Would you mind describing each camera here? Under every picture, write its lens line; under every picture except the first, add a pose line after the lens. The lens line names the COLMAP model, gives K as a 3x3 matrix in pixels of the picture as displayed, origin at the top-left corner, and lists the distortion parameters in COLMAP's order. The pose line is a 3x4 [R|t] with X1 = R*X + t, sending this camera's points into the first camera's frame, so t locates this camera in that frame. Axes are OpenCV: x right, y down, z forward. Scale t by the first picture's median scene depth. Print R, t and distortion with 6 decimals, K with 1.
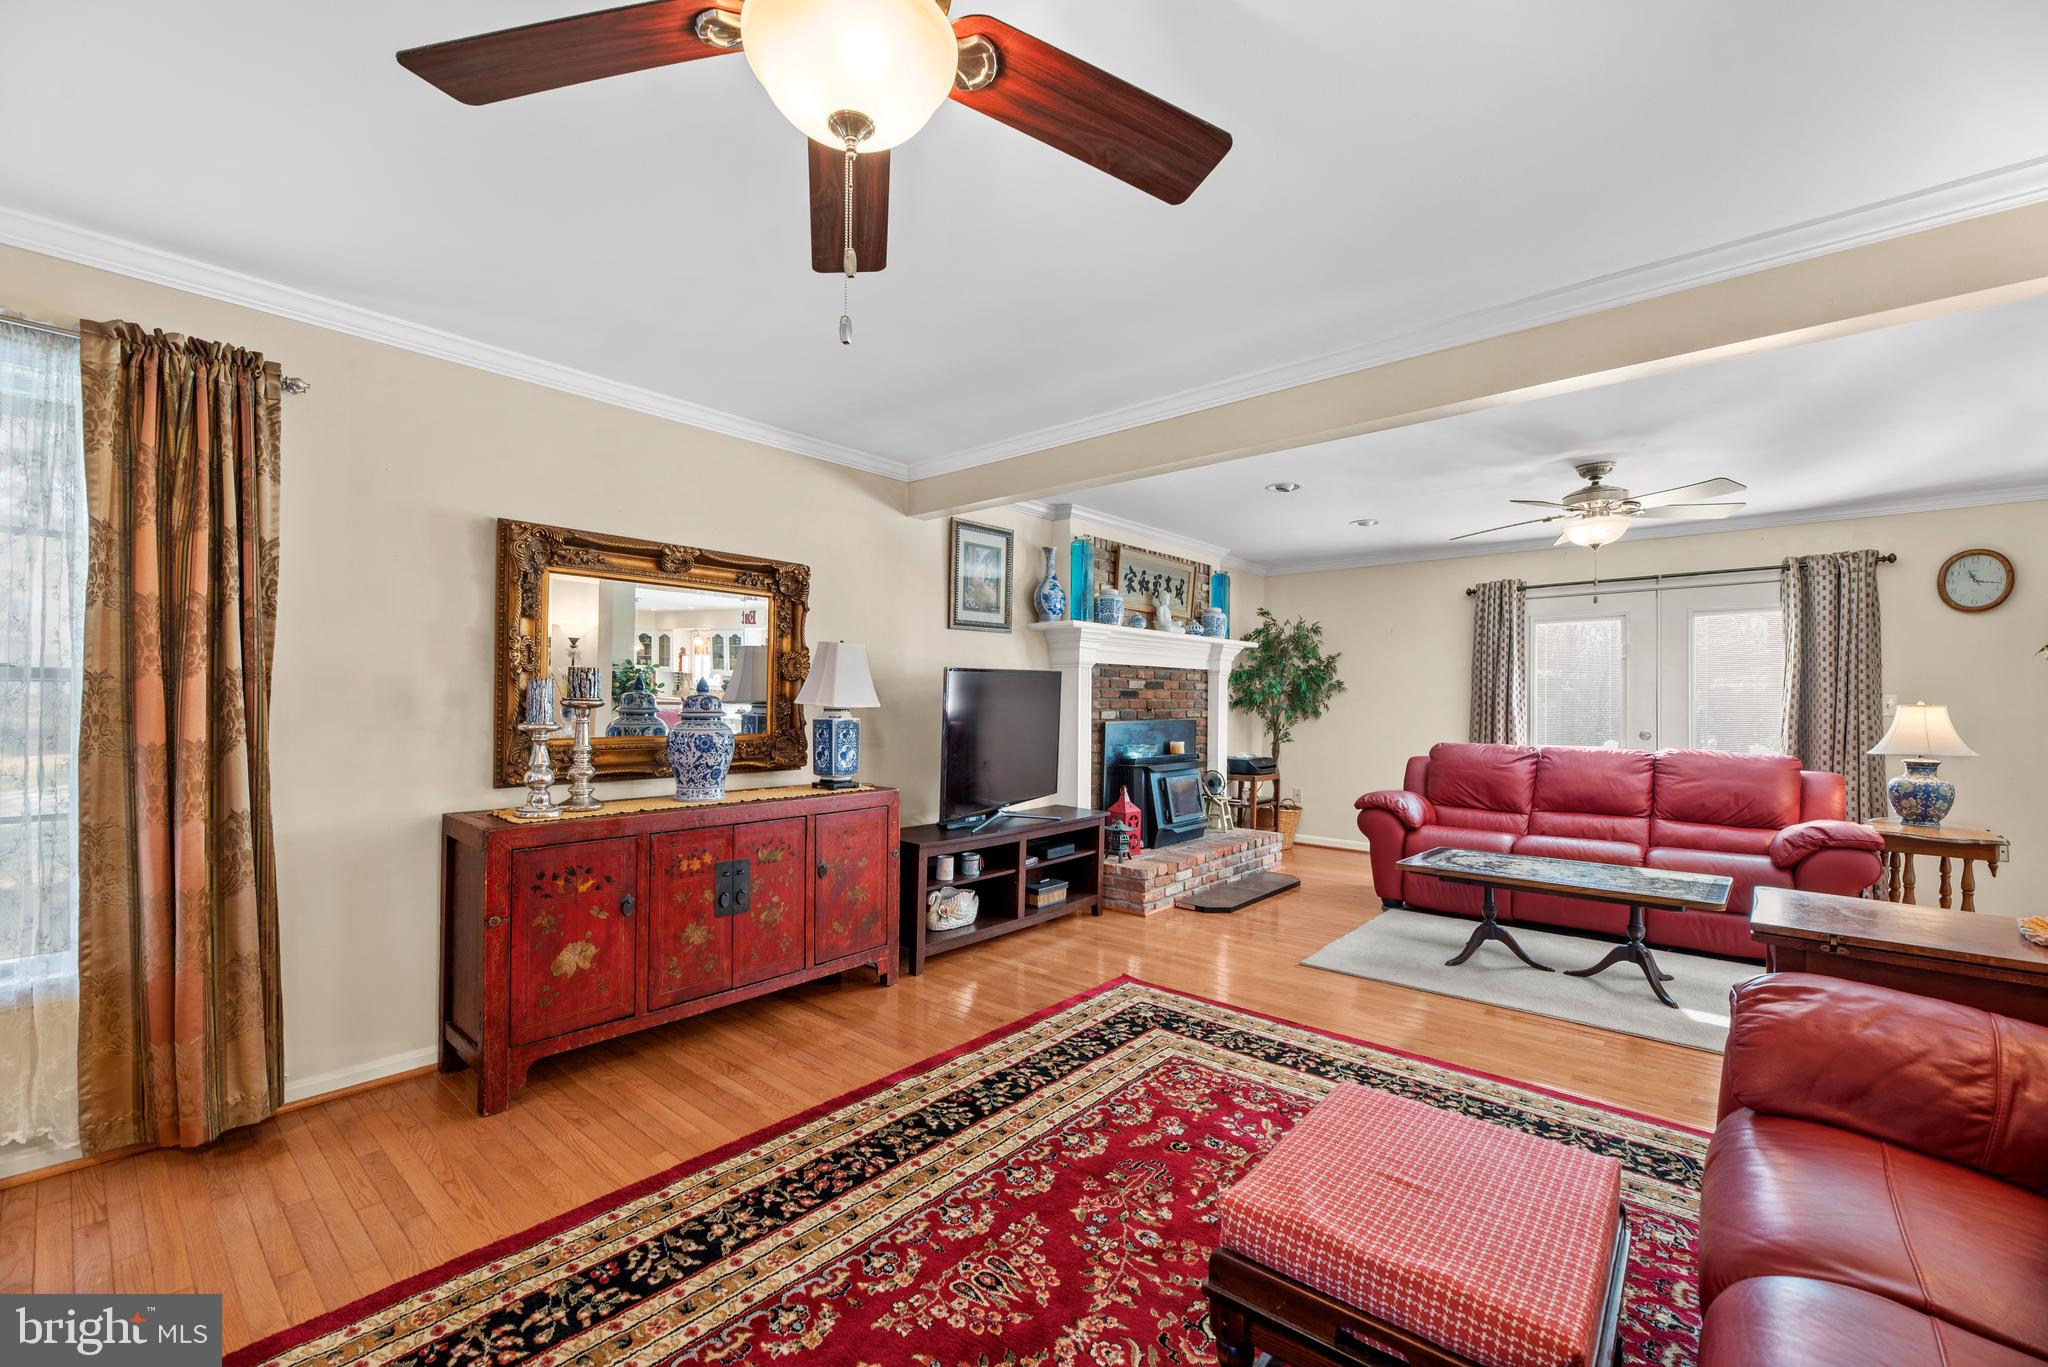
lens RADIAL K [[833.2, 0, 1012.9], [0, 833.2, 694.6], [0, 0, 1]] dist [0.000484, -0.004116]
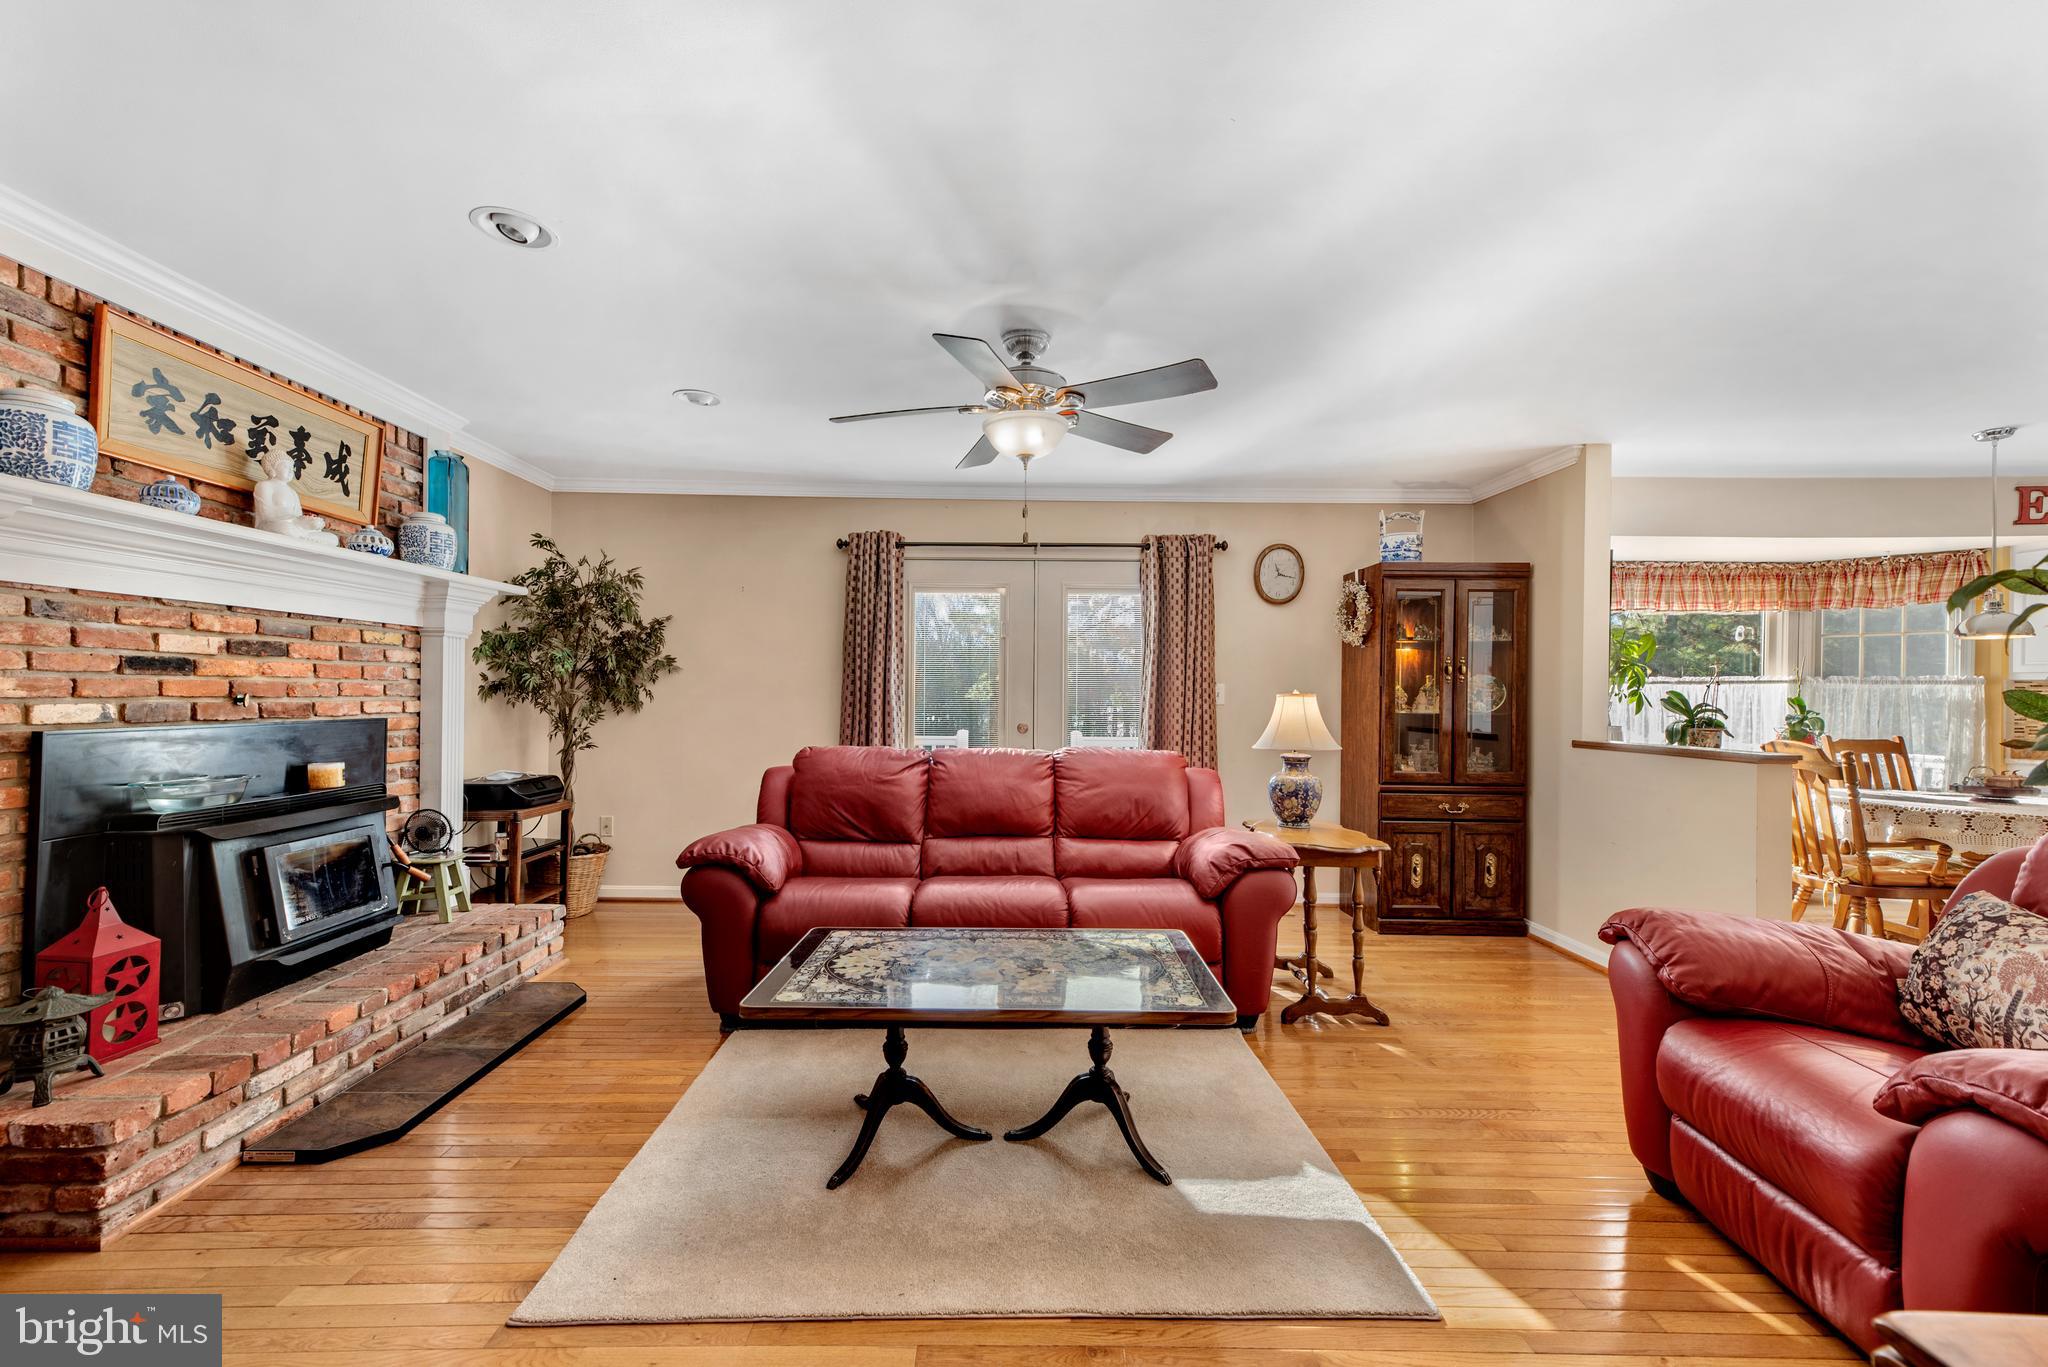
lens RADIAL K [[832.2, 0, 1009.5], [0, 832.2, 702.0], [0, 0, 1]] dist [0.019166, -0.000227]
pose [[0.745753, -0.004853, 0.666205, 0.309784], [-0.011494, 0.999731, 0.020150, 0.008575], [-0.666123, -0.022684, 0.745497, 0.650994]]
